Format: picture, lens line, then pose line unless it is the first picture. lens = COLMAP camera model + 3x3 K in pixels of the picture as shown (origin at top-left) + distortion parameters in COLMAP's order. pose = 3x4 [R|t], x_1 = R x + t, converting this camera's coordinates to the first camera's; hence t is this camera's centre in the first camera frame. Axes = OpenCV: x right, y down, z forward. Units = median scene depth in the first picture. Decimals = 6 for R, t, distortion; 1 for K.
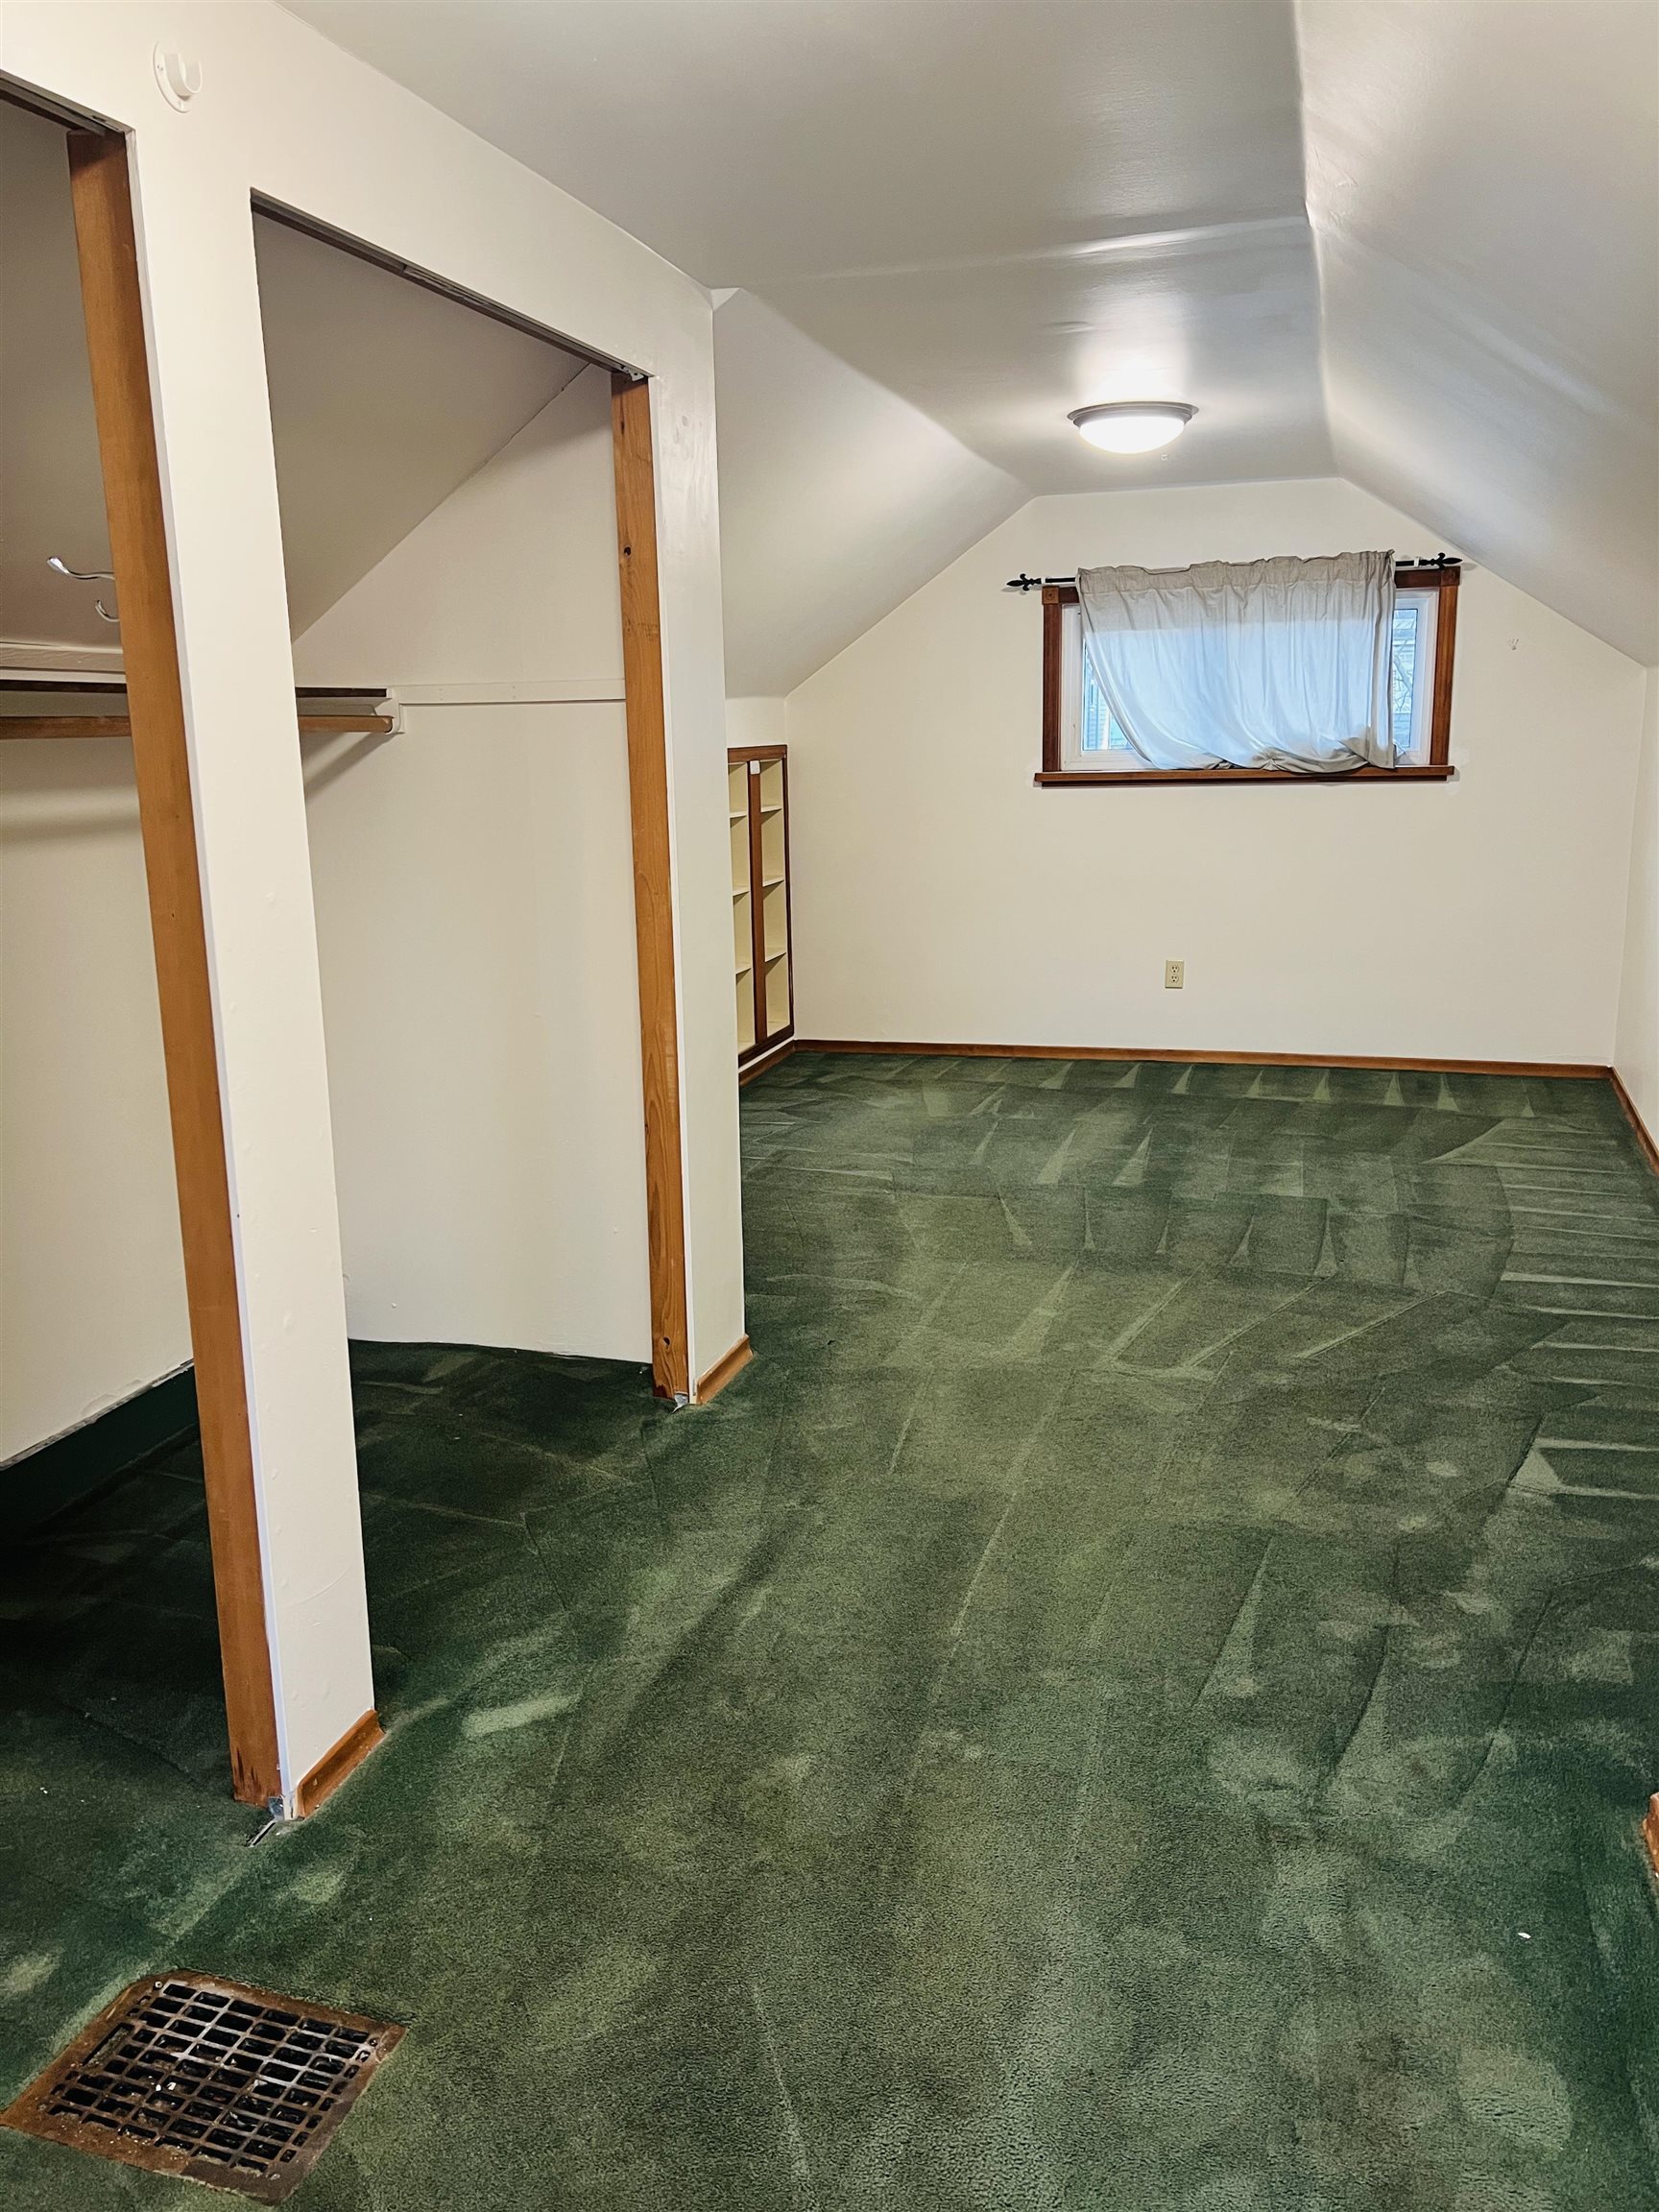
lens RADIAL K [[1684.2, 0, 825.8], [0, 1684.2, 1104.9], [0, 0, 1]] dist [0.081191, -0.055504]
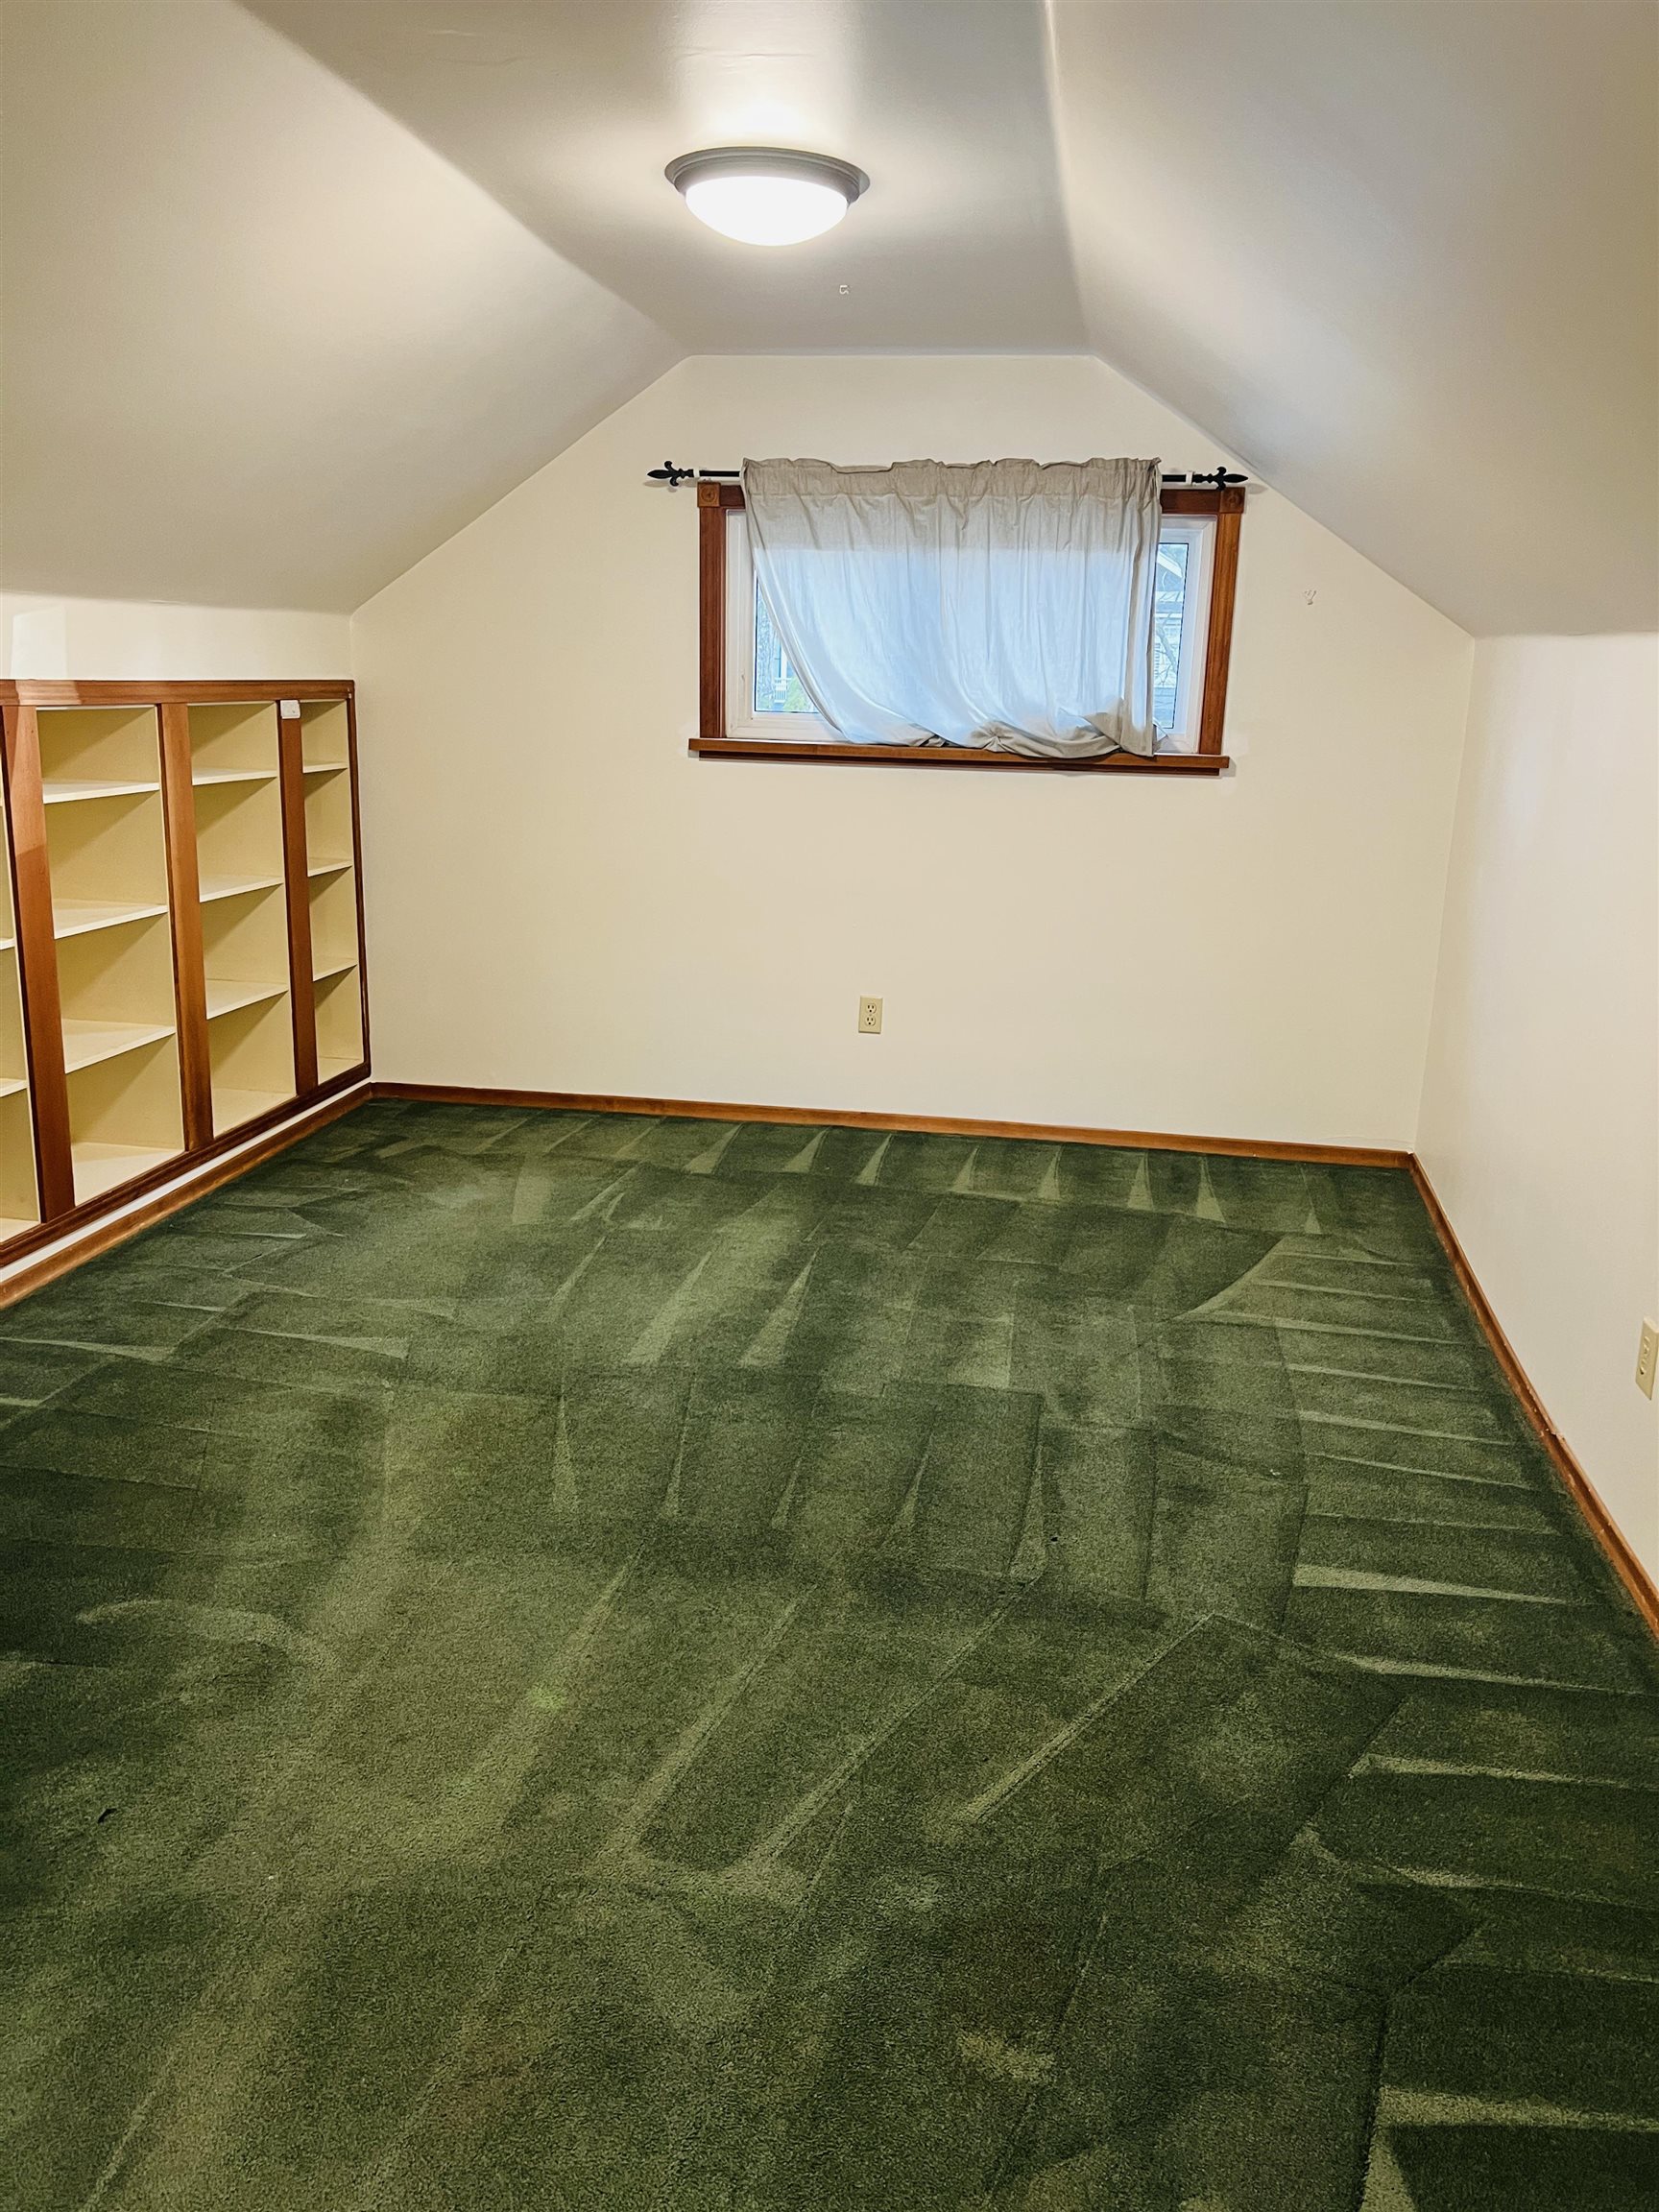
lens RADIAL K [[1684.2, 0, 814.6], [0, 1684.2, 1109.4], [0, 0, 1]] dist [0.081191, -0.055504]
pose [[0.991694, 0.015683, 0.127663, 0.098174], [-0.019638, 0.999364, 0.029780, -0.065208], [-0.127115, -0.032039, 0.991370, 0.289490]]
